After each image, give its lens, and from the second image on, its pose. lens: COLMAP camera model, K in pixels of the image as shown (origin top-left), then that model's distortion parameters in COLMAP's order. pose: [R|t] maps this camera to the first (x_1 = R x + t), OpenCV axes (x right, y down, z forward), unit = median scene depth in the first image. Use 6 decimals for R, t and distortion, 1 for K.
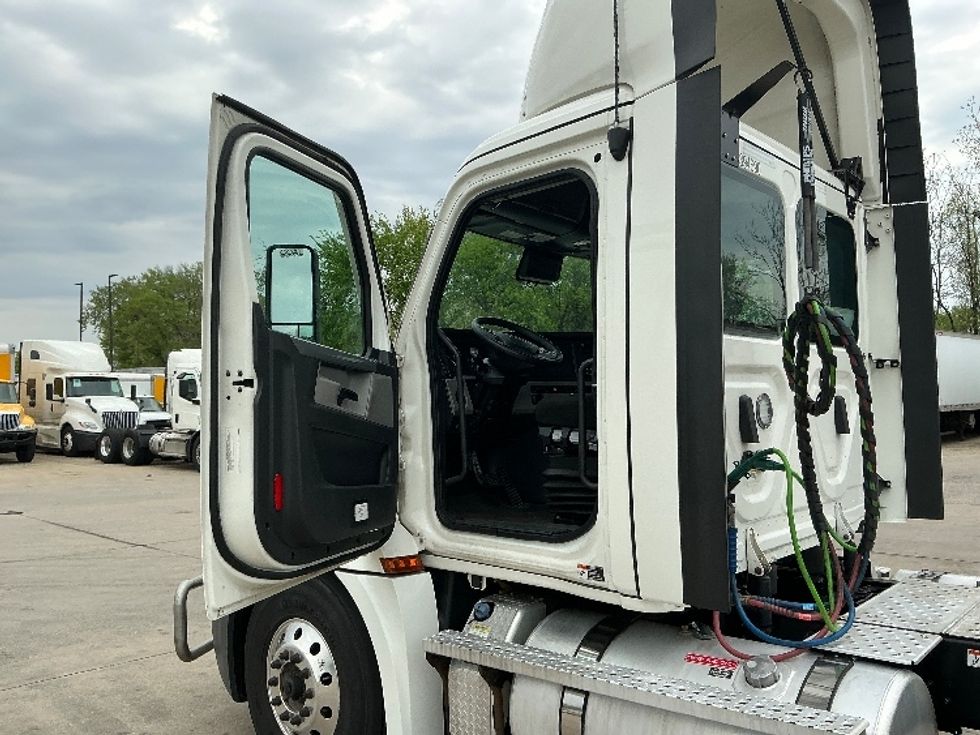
lens RADIAL K [[813.0, 0, 483.1], [0, 813.0, 365.9], [0, 0, 1]] dist [0.089161, -0.167111]
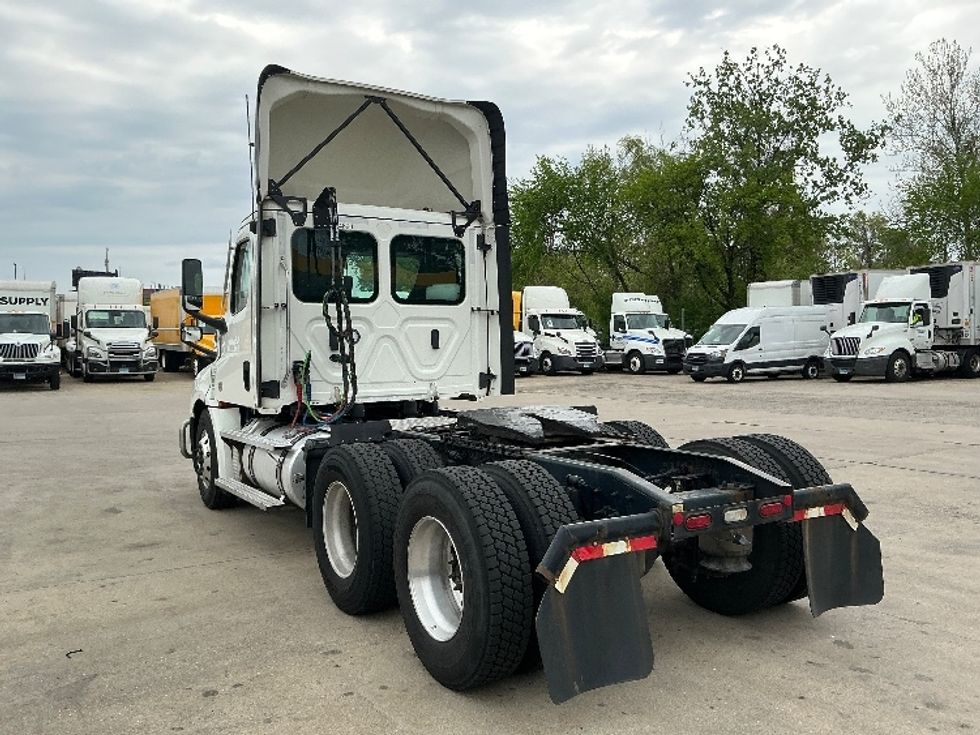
lens RADIAL K [[813.0, 0, 487.9], [0, 813.0, 363.3], [0, 0, 1]] dist [0.089161, -0.167111]
pose [[0.958546, 0.012141, -0.284679, 0.929864], [0.010654, 0.996866, 0.078385, -0.029798], [0.284739, -0.078169, 0.955413, -0.719438]]
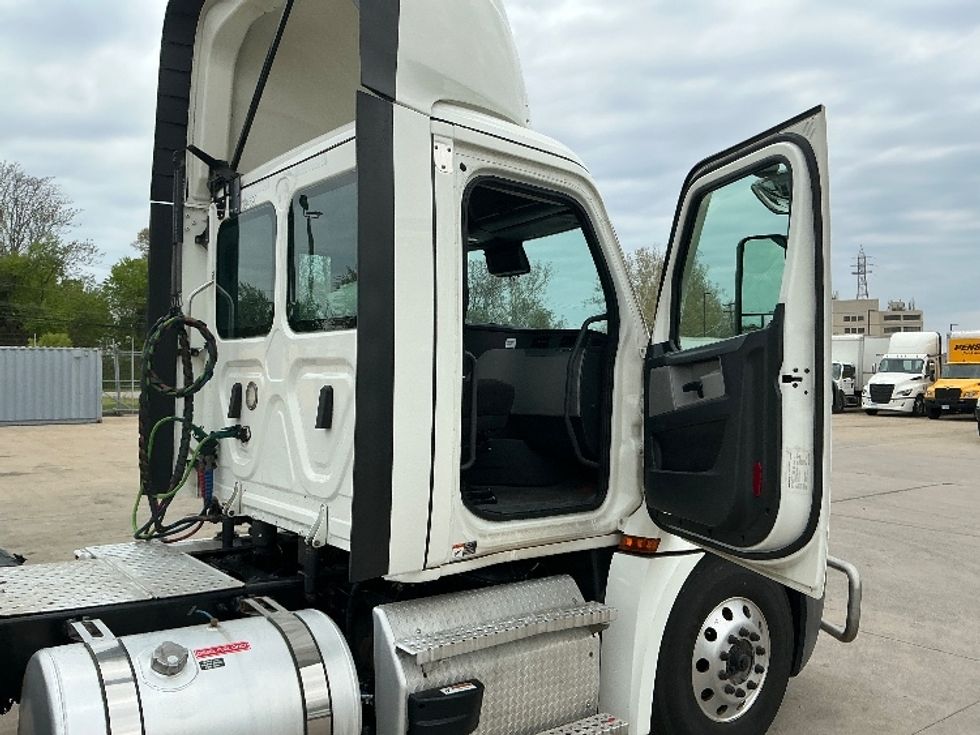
lens RADIAL K [[813.0, 0, 484.4], [0, 813.0, 368.6], [0, 0, 1]] dist [0.089161, -0.167111]
pose [[-0.175077, -0.008503, -0.984518, 1.046110], [0.034059, 0.999312, -0.014688, 0.030678], [0.983966, -0.036103, -0.174666, 1.088043]]
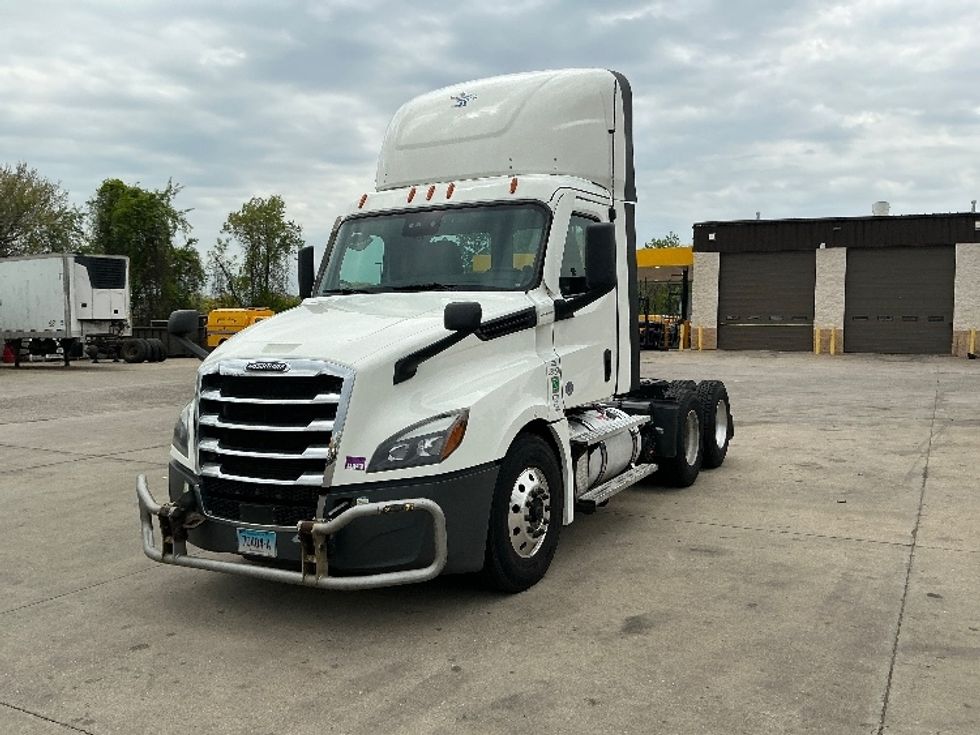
lens RADIAL K [[813.0, 0, 488.8], [0, 813.0, 366.9], [0, 0, 1]] dist [0.089161, -0.167111]
pose [[-0.232338, -0.024984, 0.972314, -1.283270], [-0.027577, 0.999437, 0.019092, 0.089128], [-0.972244, -0.022378, -0.232896, 1.144460]]
